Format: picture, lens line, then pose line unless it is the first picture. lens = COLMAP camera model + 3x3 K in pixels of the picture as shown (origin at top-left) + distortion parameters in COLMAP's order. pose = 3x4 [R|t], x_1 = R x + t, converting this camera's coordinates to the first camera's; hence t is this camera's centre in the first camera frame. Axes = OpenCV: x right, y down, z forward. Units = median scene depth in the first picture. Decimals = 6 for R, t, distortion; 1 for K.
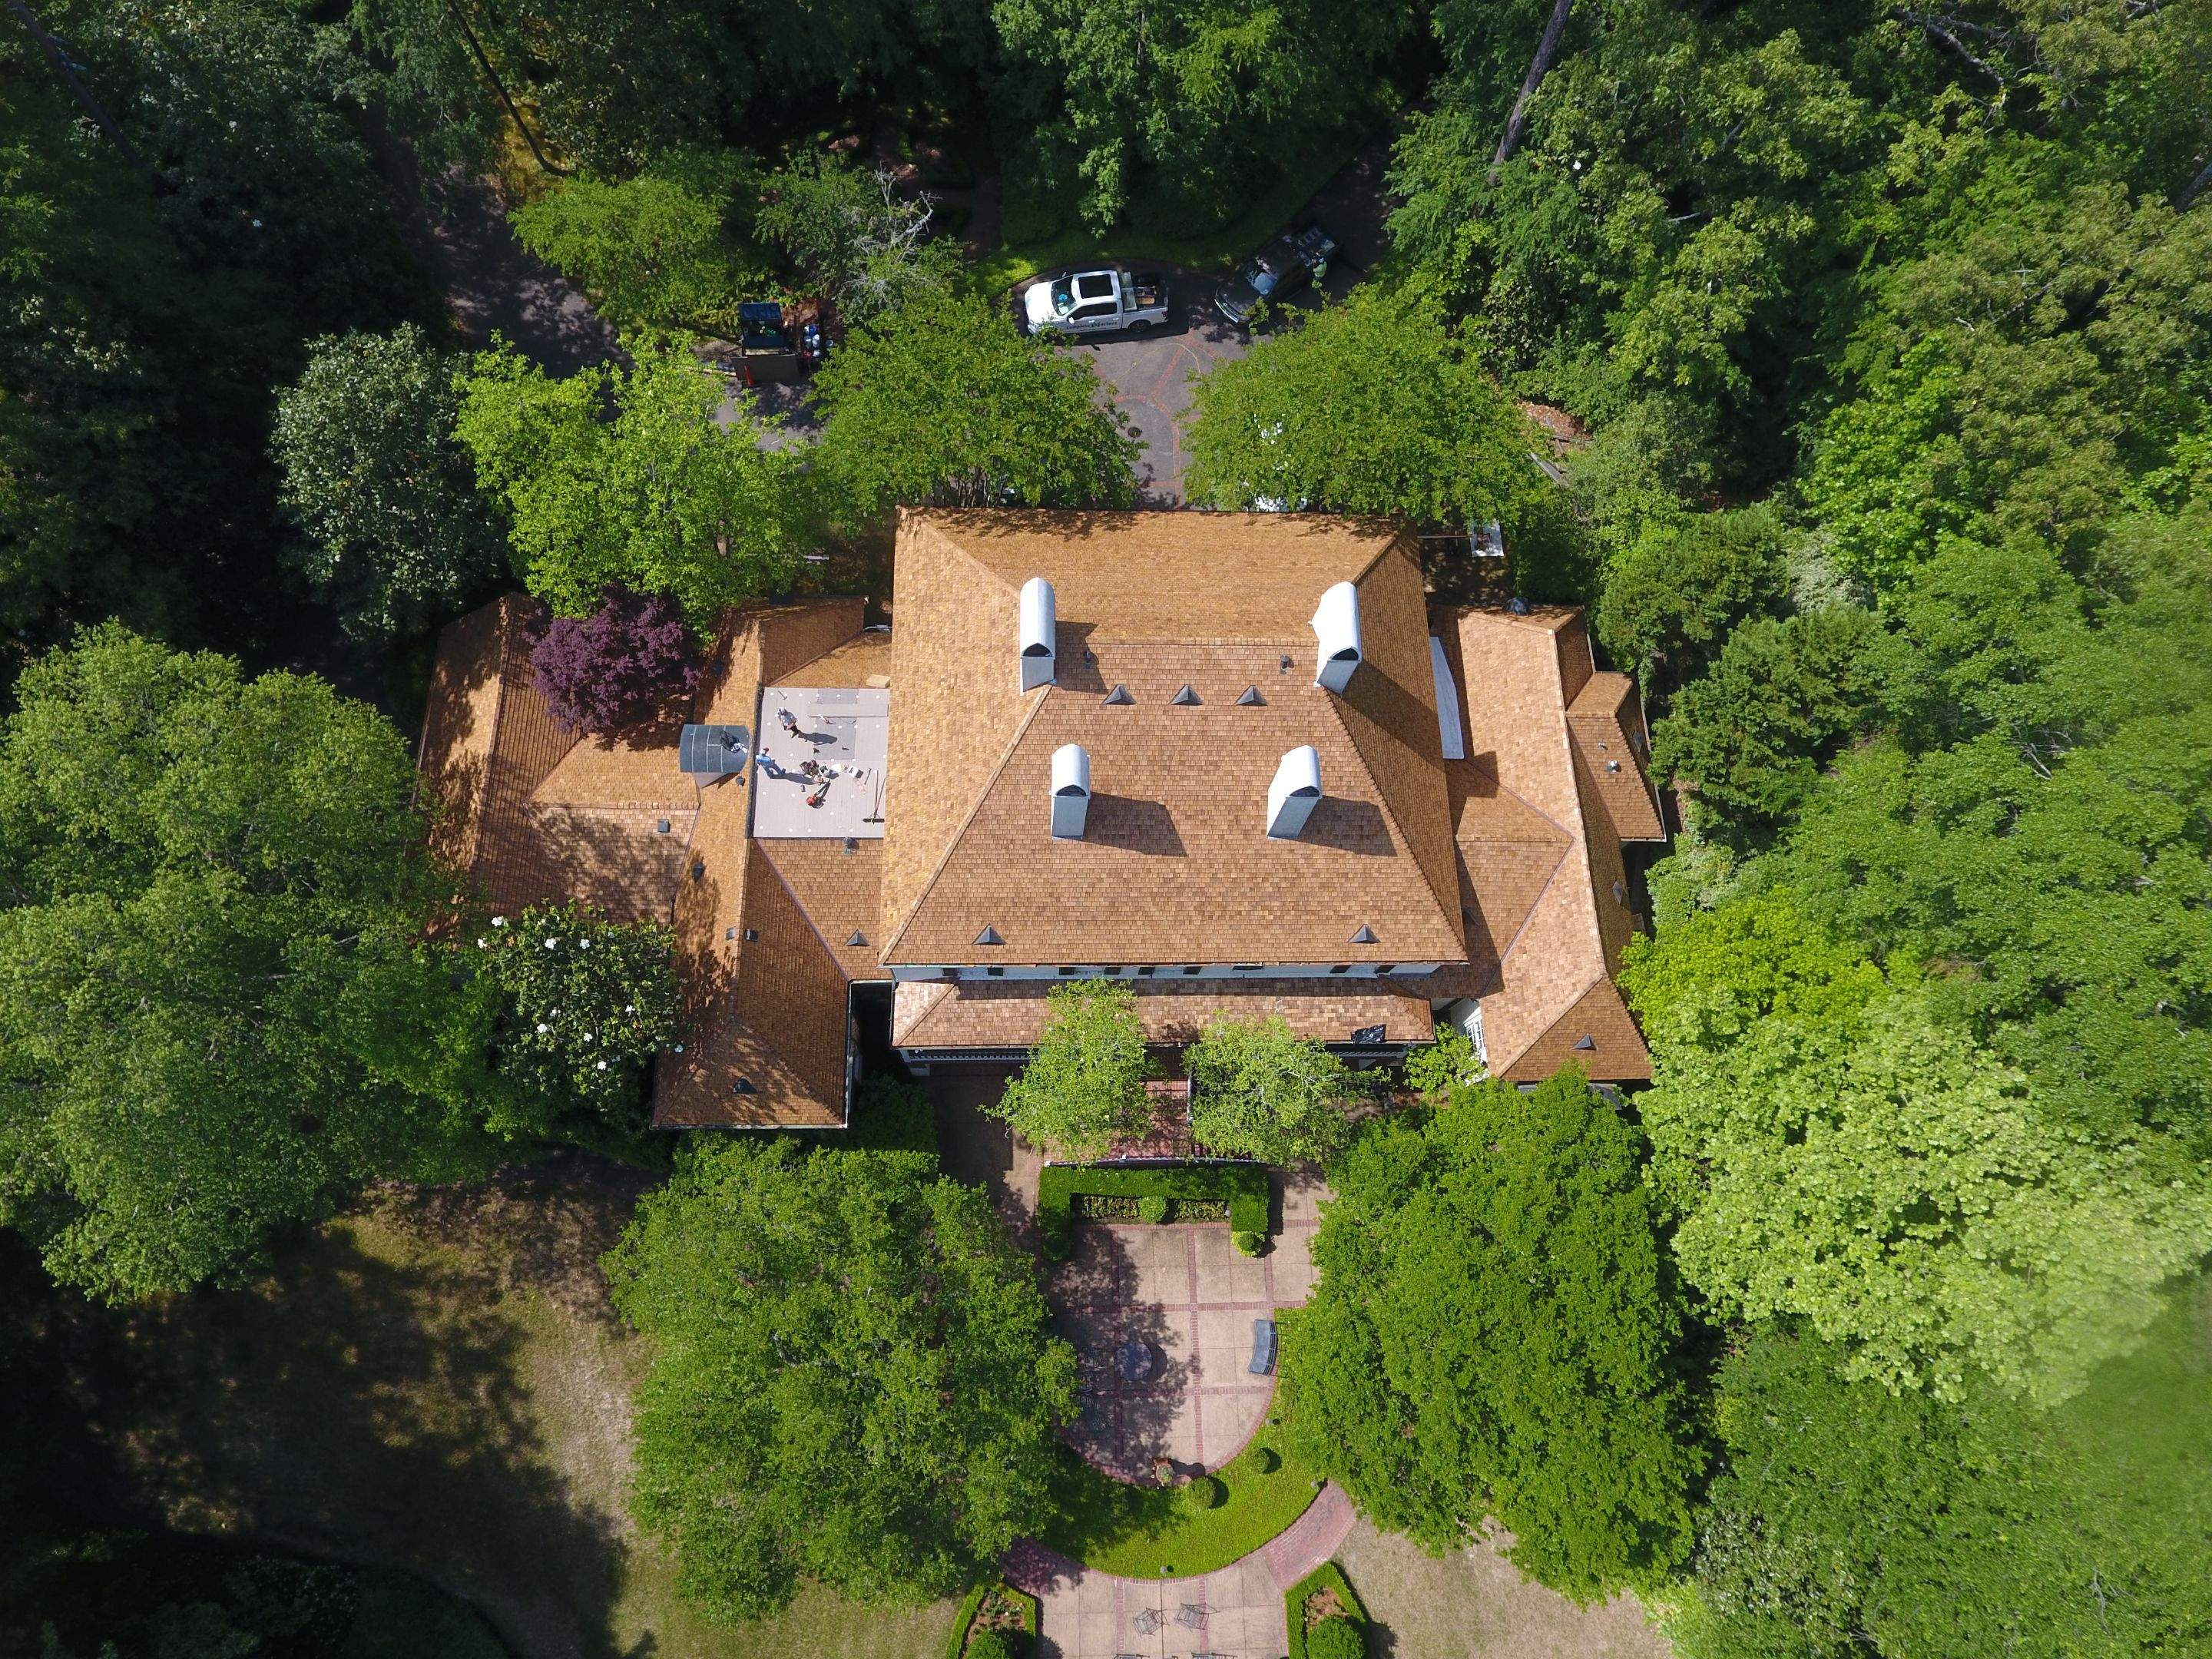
lens RADIAL K [[1296.6, 0, 1106.0], [0, 1296.6, 829.5], [0, 0, 1]] dist [-0.005500, -0.000203]
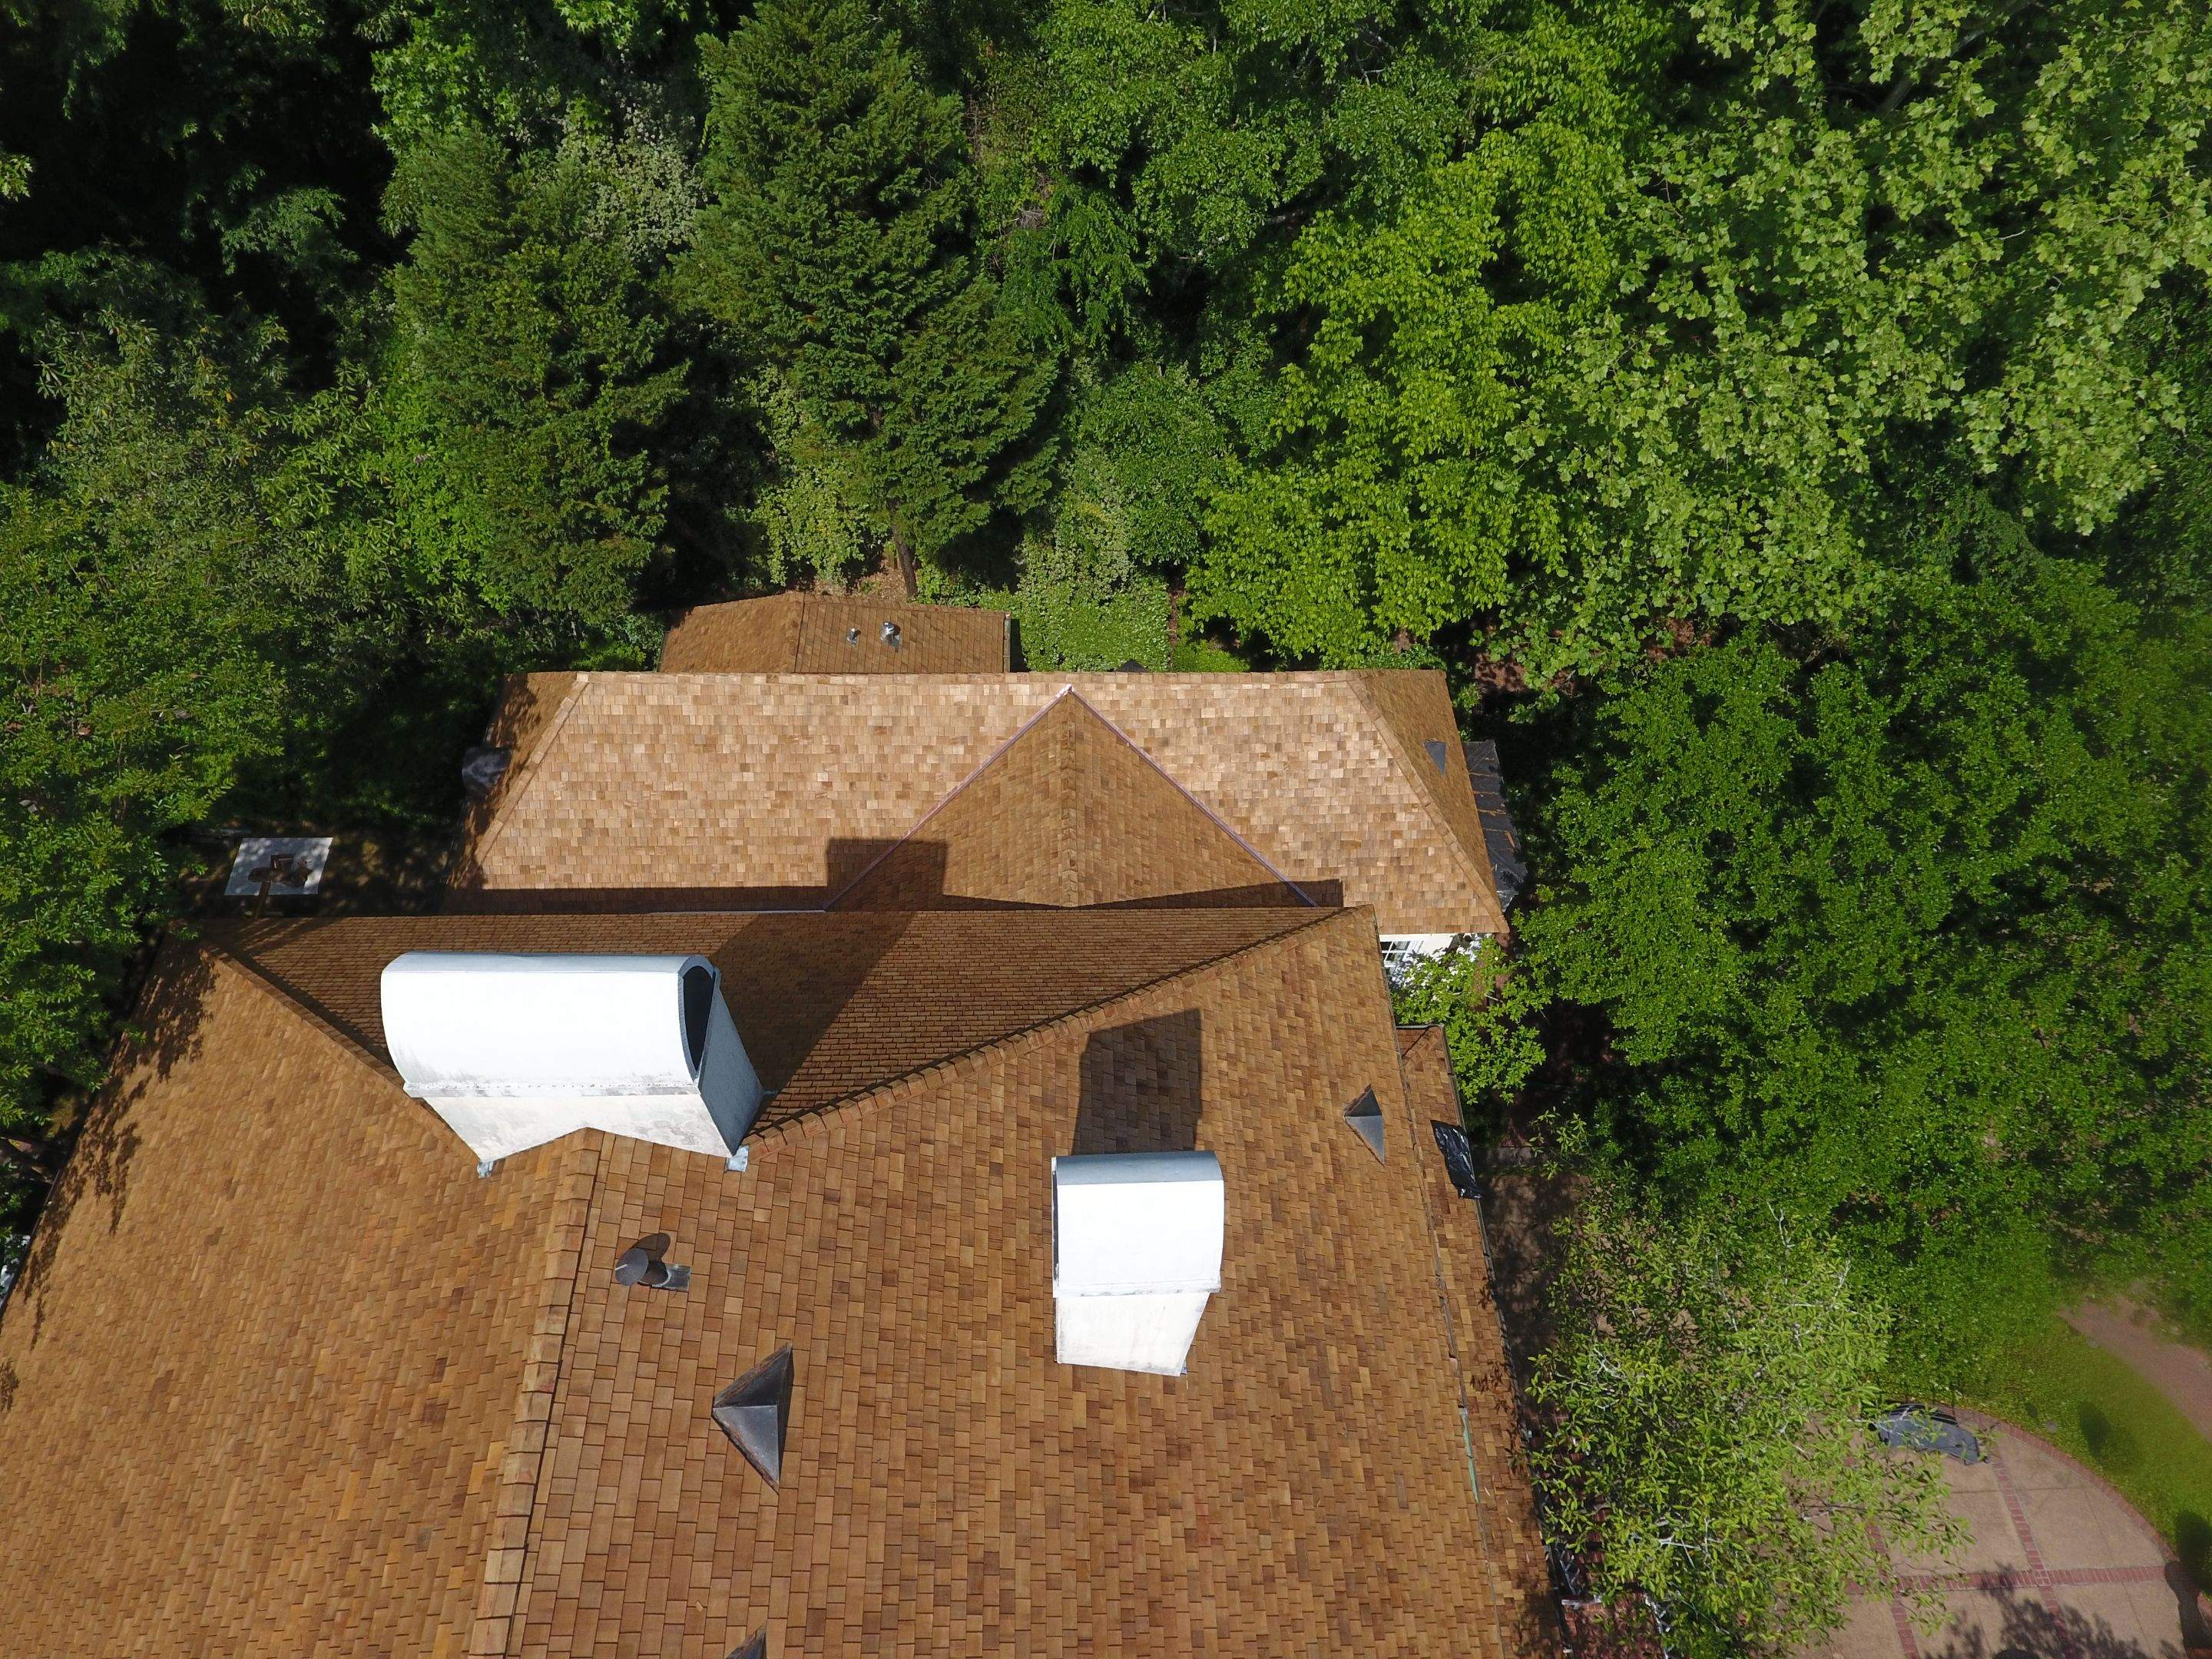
lens RADIAL K [[1296.6, 0, 1106.0], [0, 1296.6, 829.5], [0, 0, 1]] dist [-0.005500, -0.000203]
pose [[-0.010437, -0.857311, 0.514693, 0.067037], [0.927443, 0.184124, 0.325497, -0.122292], [-0.373819, 0.480746, 0.793185, 0.611011]]
